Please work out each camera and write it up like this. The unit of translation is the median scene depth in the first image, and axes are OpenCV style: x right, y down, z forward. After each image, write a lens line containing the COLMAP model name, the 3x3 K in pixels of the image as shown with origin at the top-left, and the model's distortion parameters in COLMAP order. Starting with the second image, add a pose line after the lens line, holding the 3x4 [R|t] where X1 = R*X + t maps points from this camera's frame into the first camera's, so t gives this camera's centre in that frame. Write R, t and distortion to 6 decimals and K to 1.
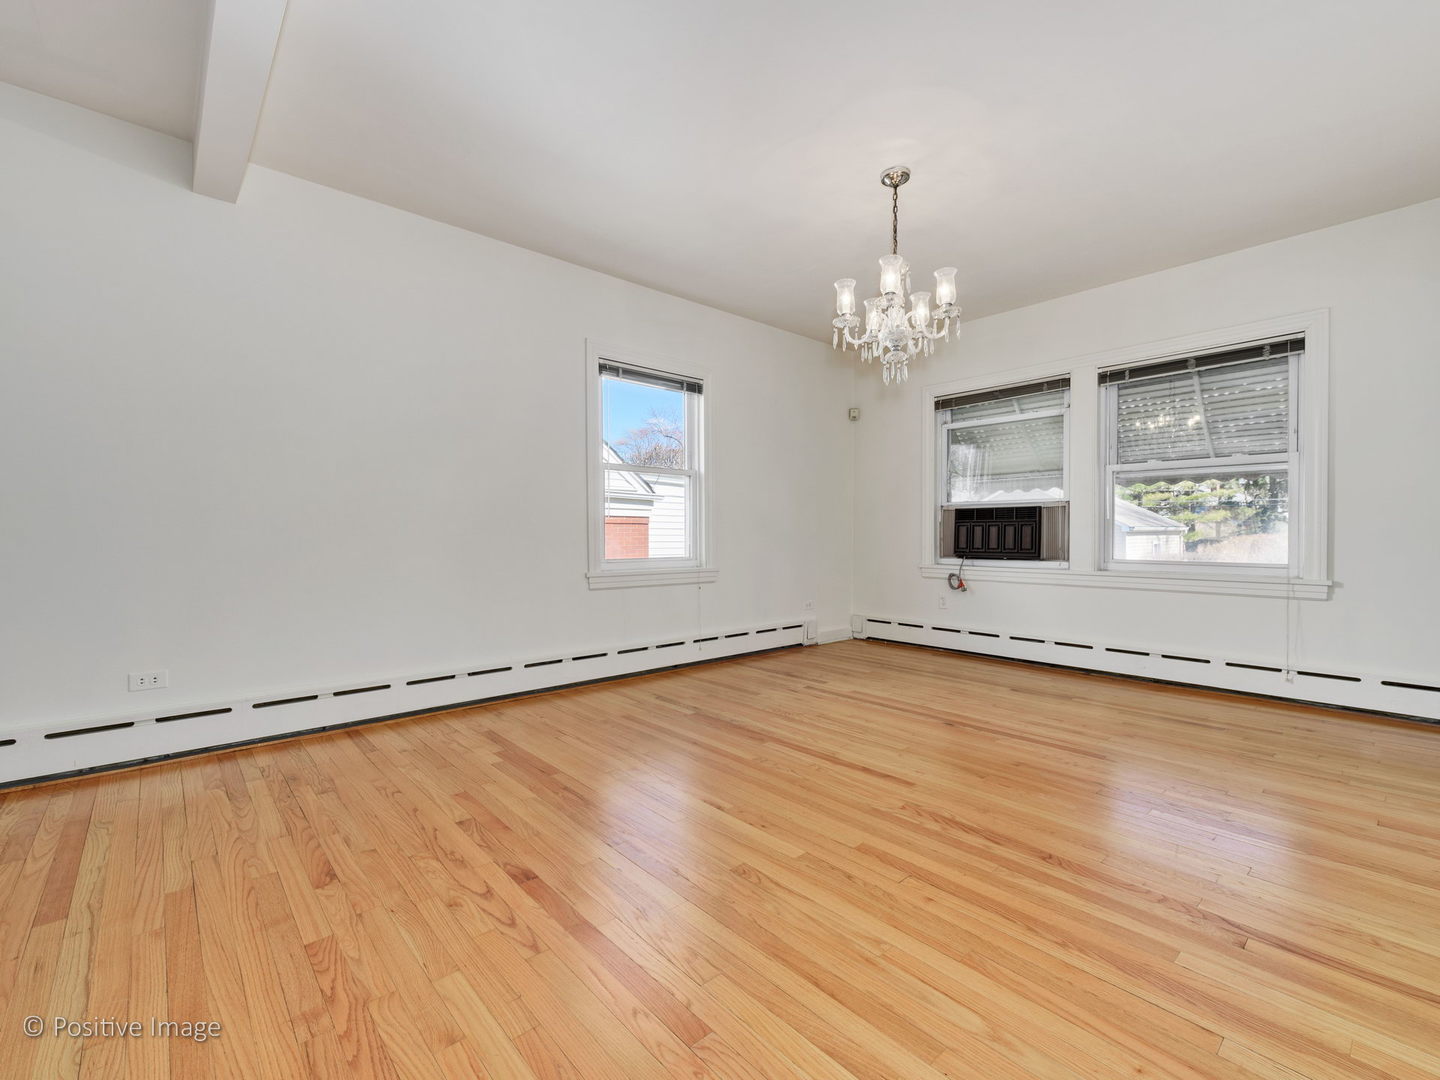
lens RADIAL K [[615.8, 0, 727.0], [0, 615.8, 519.3], [0, 0, 1]] dist [0.008826, -0.000865]
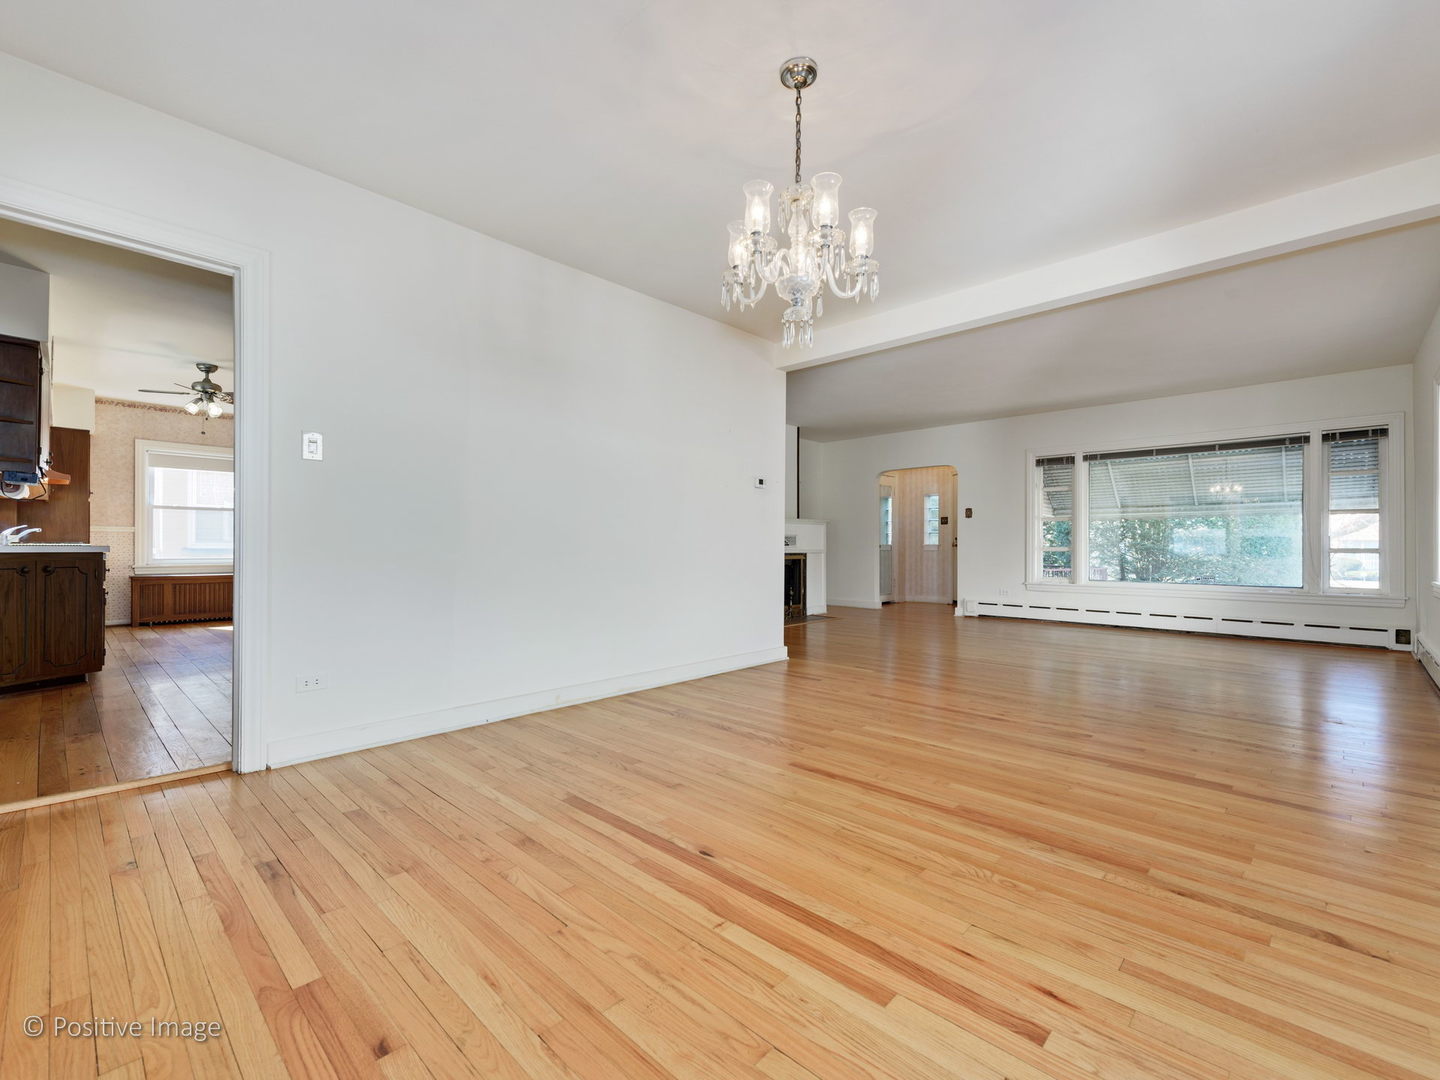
lens RADIAL K [[615.8, 0, 702.9], [0, 615.8, 549.8], [0, 0, 1]] dist [0.008826, -0.000865]
pose [[-0.998810, -0.000533, -0.048759, 0.271756], [0.000228, 0.999878, -0.015595, 0.024188], [0.048762, -0.015588, -0.998689, 1.122701]]
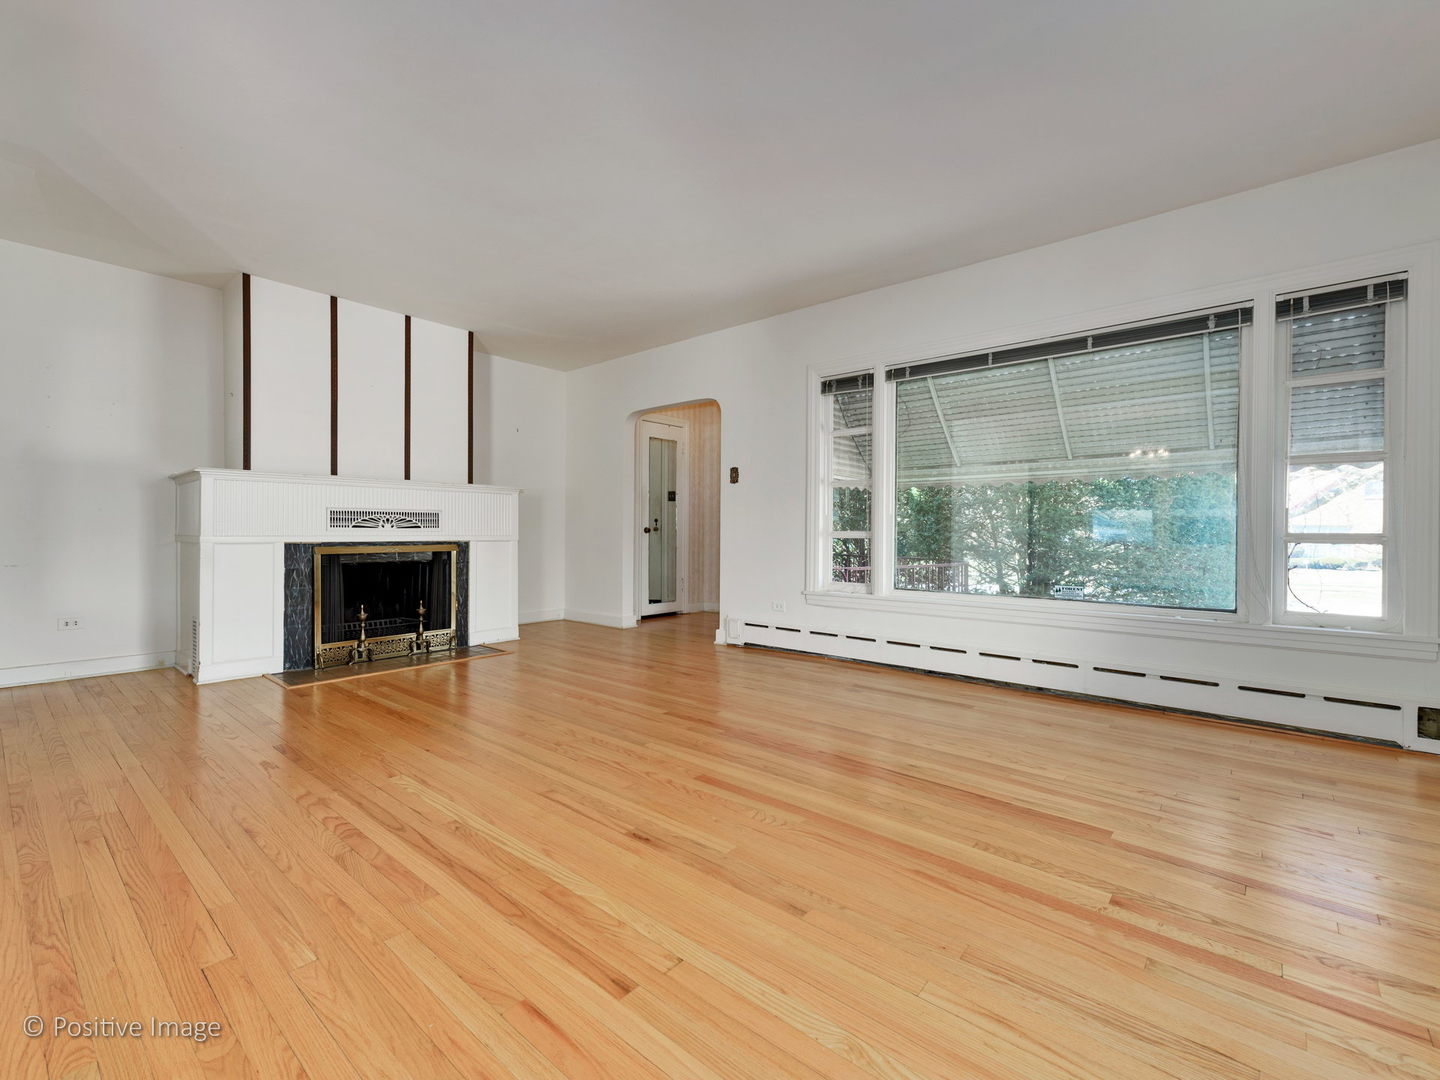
lens RADIAL K [[643.6, 0, 715.6], [0, 643.6, 542.6], [0, 0, 1]] dist [0.010943, -0.000959]
pose [[-0.991495, -0.000117, -0.130148, -0.437359], [0.000380, 0.999993, -0.003793, 0.012567], [0.130148, -0.003811, -0.991487, 0.469096]]
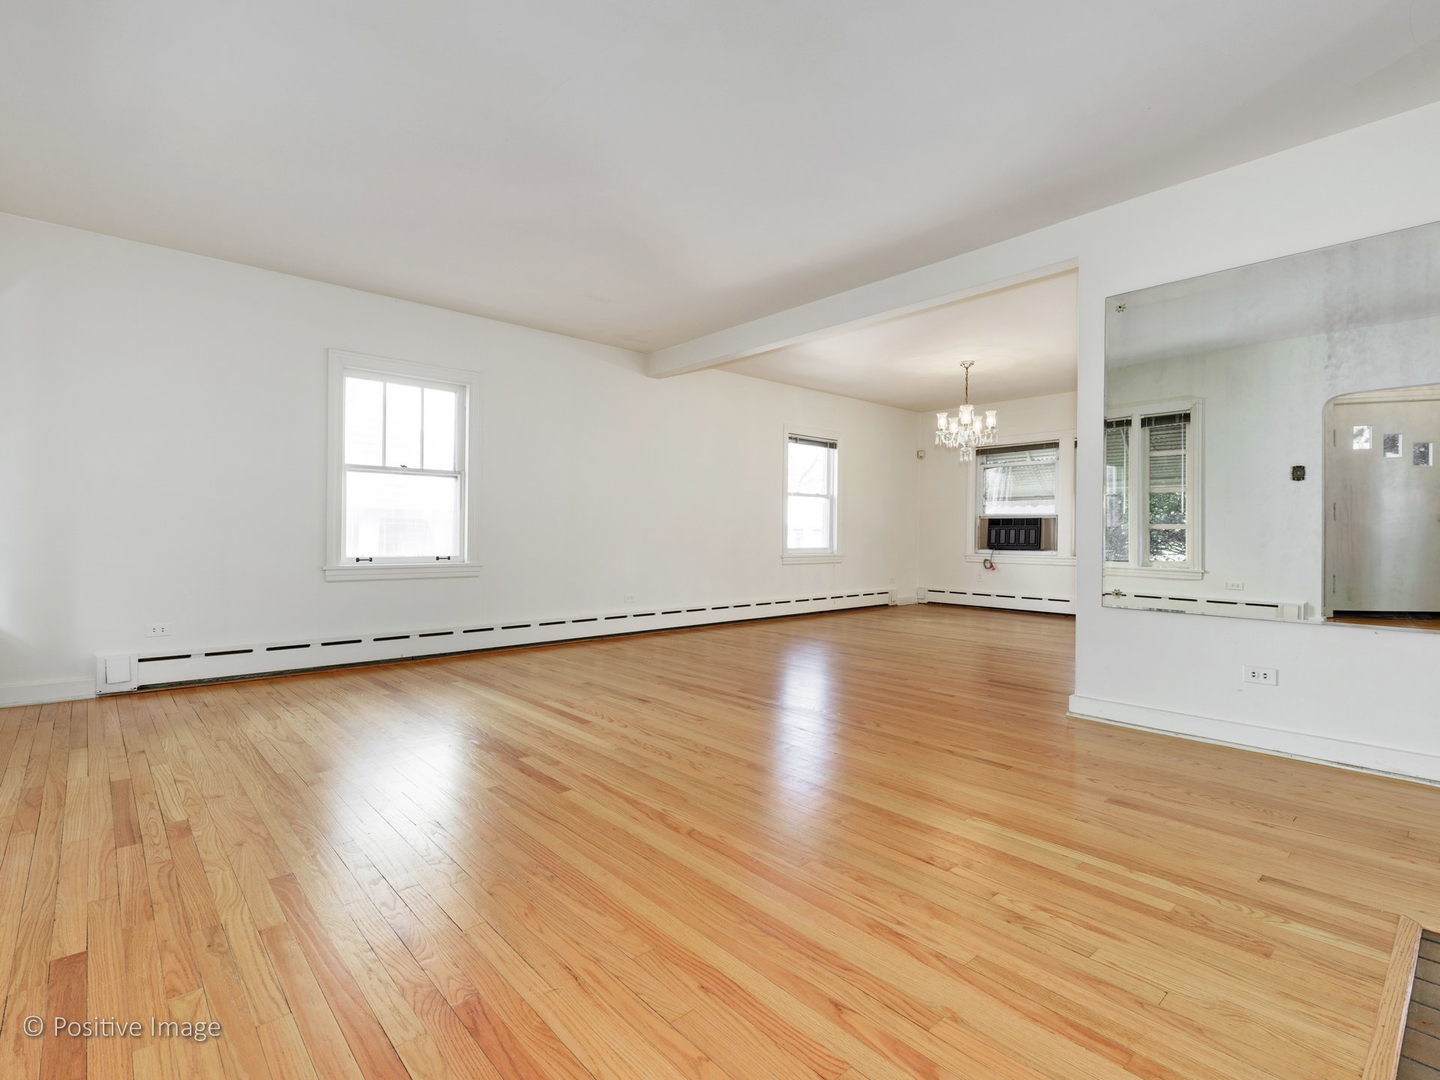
lens RADIAL K [[681.1, 0, 716.4], [0, 681.1, 534.5], [0, 0, 1]] dist [0.008637, -0.002297]
pose [[0.999965, 0.005990, -0.005846, -0.350945], [-0.005840, 0.999665, 0.025219, -0.017531], [0.005995, -0.025184, 0.999665, -0.834010]]
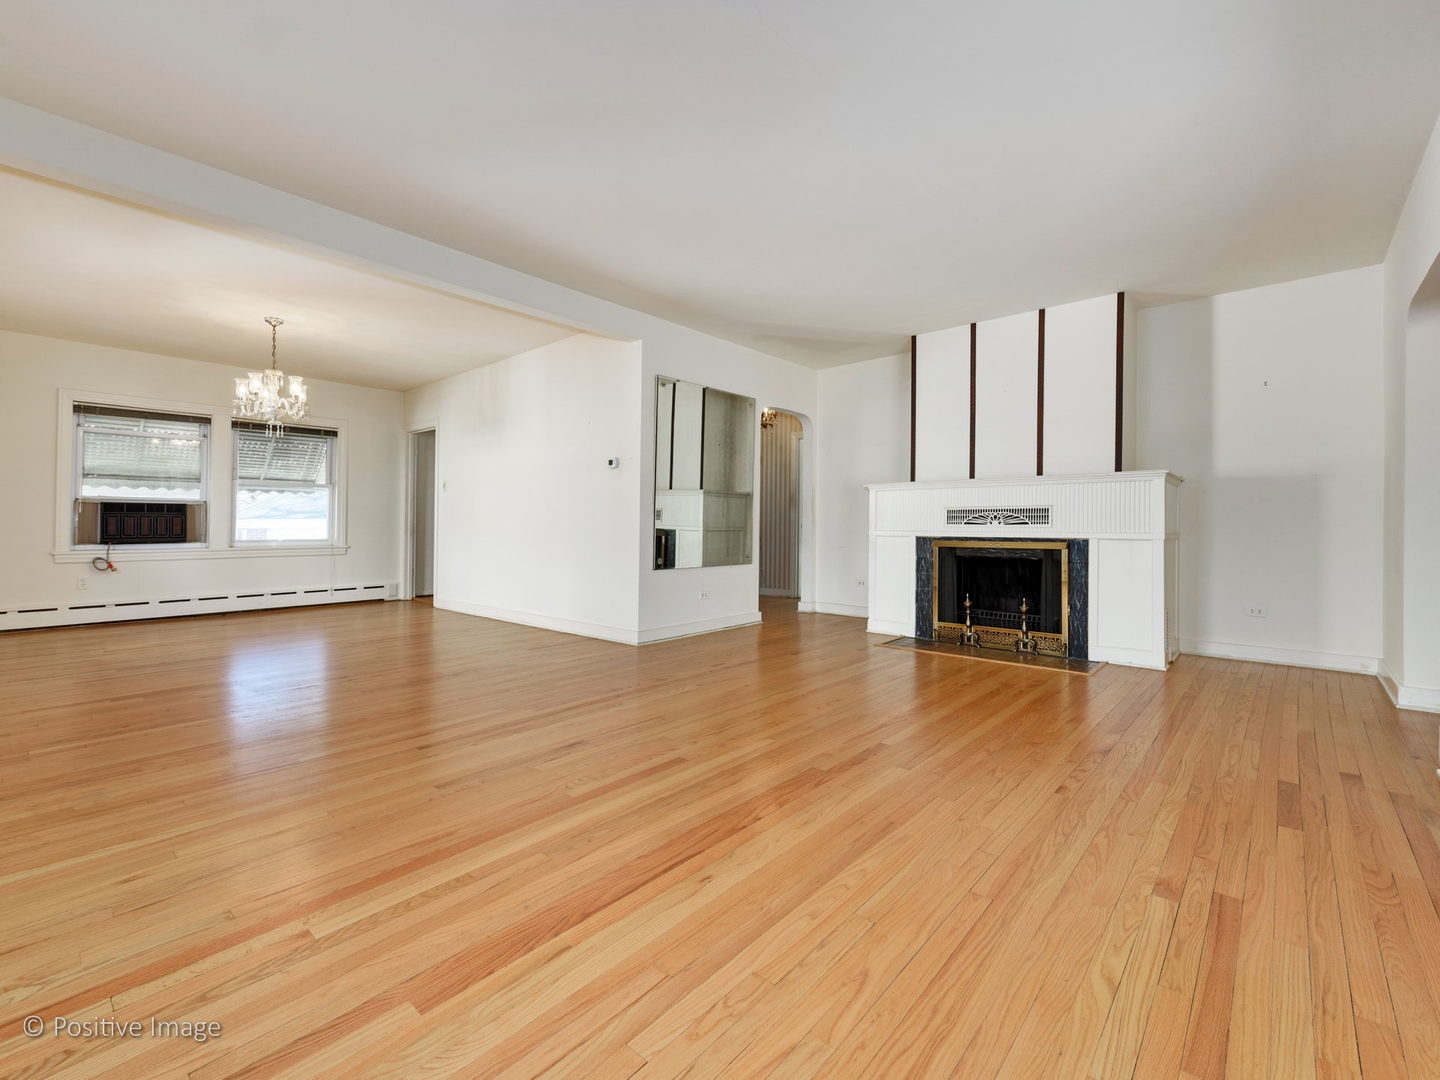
lens RADIAL K [[643.6, 0, 725.6], [0, 643.6, 525.6], [0, 0, 1]] dist [0.010943, -0.000959]
pose [[-0.110271, -0.000315, 0.993902, -1.081467], [-0.024921, 0.999686, -0.002448, 0.000764], [-0.993589, -0.025039, -0.110244, -0.052775]]
